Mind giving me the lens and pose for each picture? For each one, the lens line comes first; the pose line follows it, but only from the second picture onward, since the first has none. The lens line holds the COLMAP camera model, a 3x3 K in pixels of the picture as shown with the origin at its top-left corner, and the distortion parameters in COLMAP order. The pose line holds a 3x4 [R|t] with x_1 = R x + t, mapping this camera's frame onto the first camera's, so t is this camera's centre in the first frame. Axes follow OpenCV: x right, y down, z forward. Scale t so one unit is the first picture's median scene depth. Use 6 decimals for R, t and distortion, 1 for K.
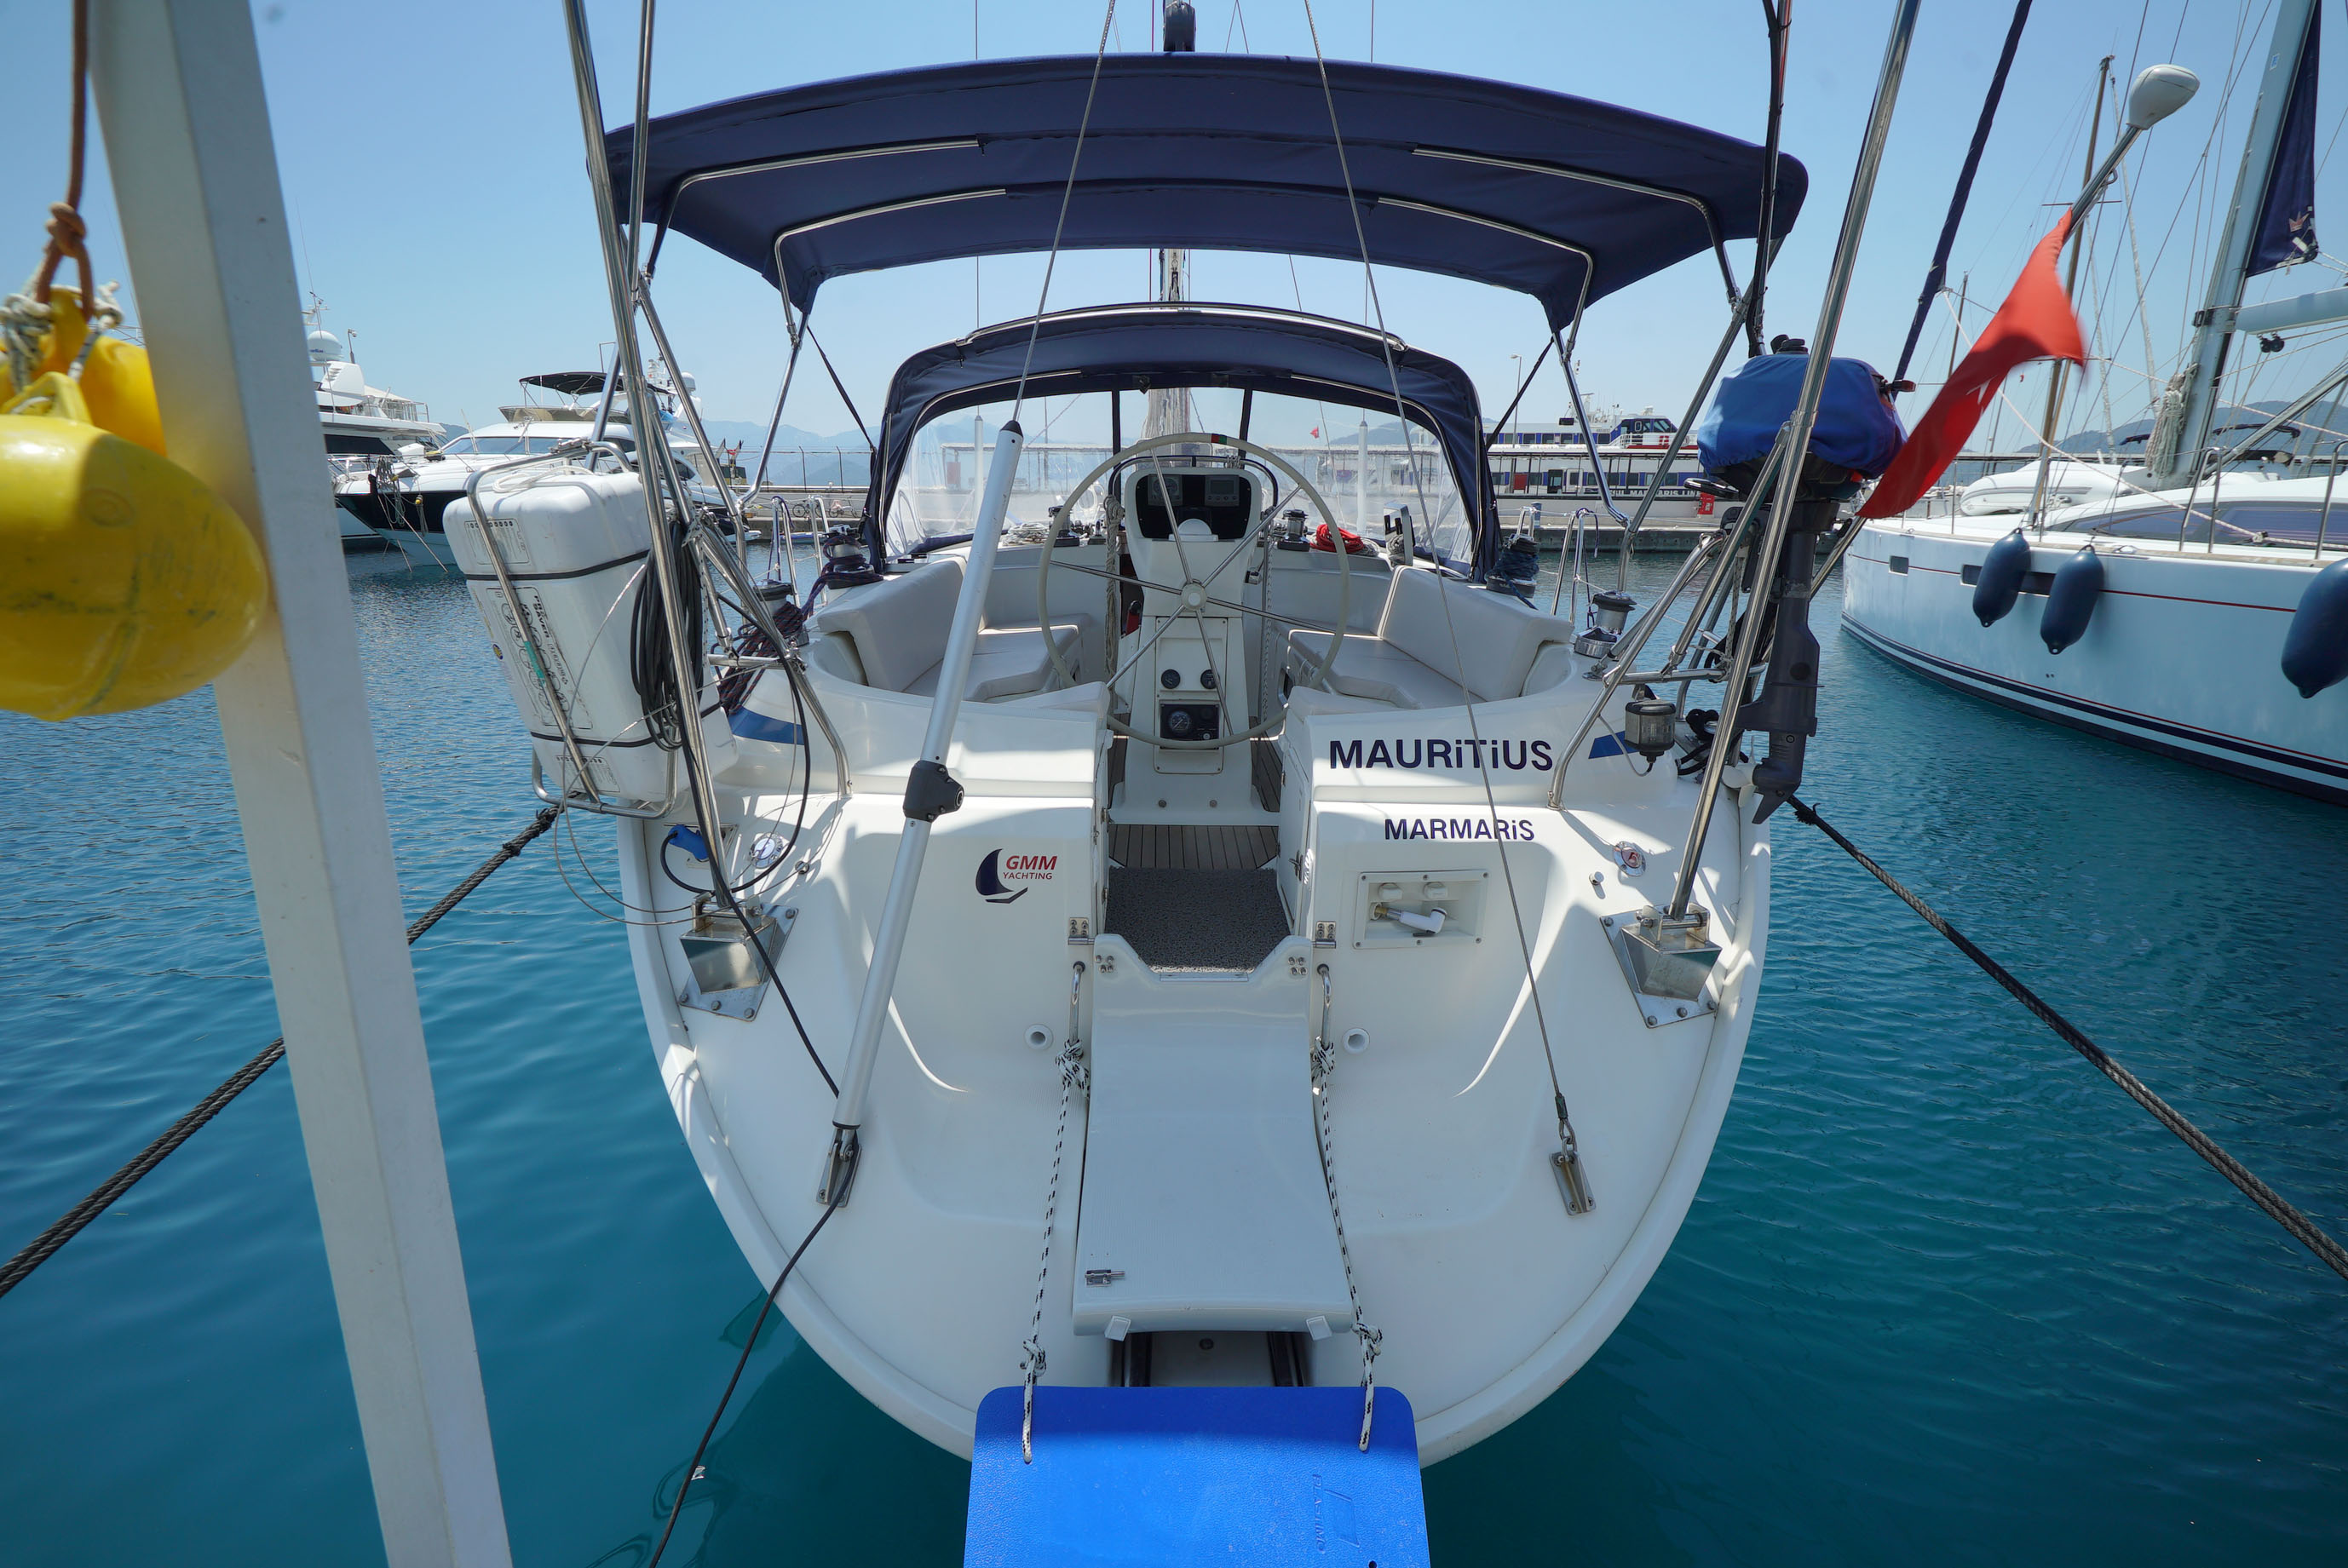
lens RADIAL K [[1059.9, 0, 1174.0], [0, 1059.9, 784.0], [0, 0, 1]] dist [-0.007144, 0.003505]
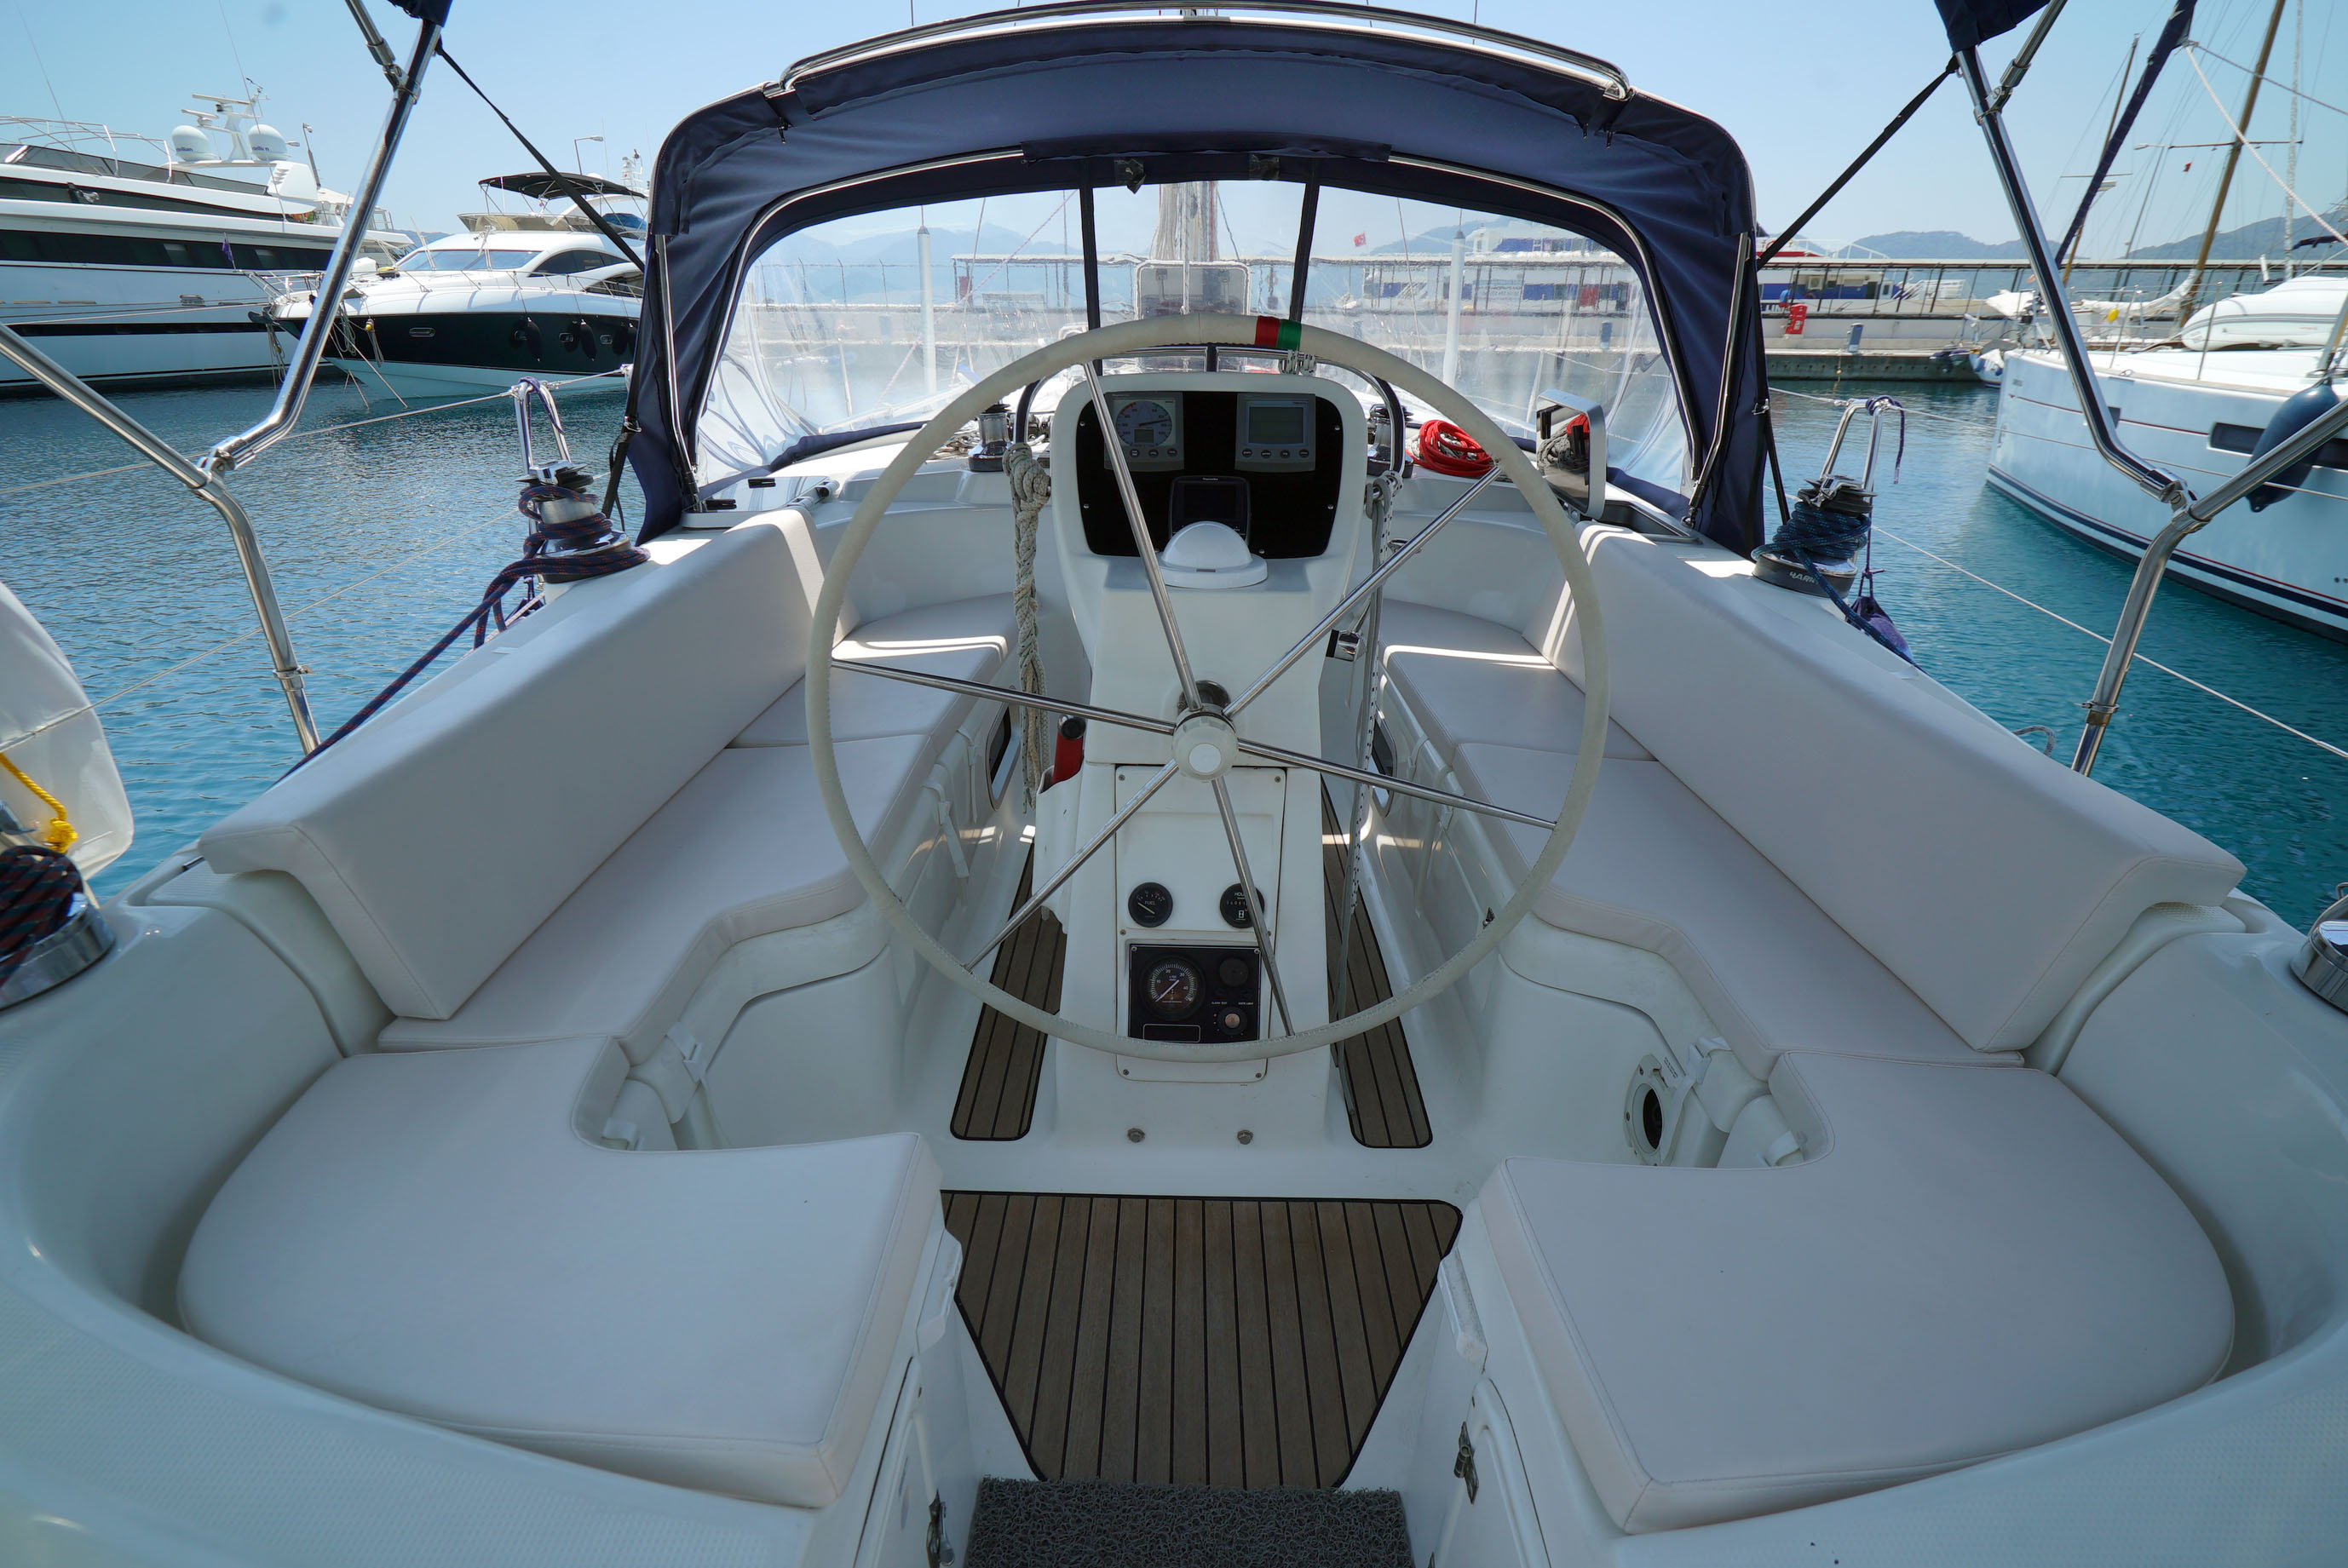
lens RADIAL K [[1057.0, 0, 1174.0], [0, 1057.0, 784.0], [0, 0, 1]] dist [0.001086, -0.000151]
pose [[0.999620, 0.008208, -0.026333, 0.010665], [-0.004042, 0.987986, 0.154494, -0.130007], [0.027285, -0.154328, 0.987643, 0.356995]]
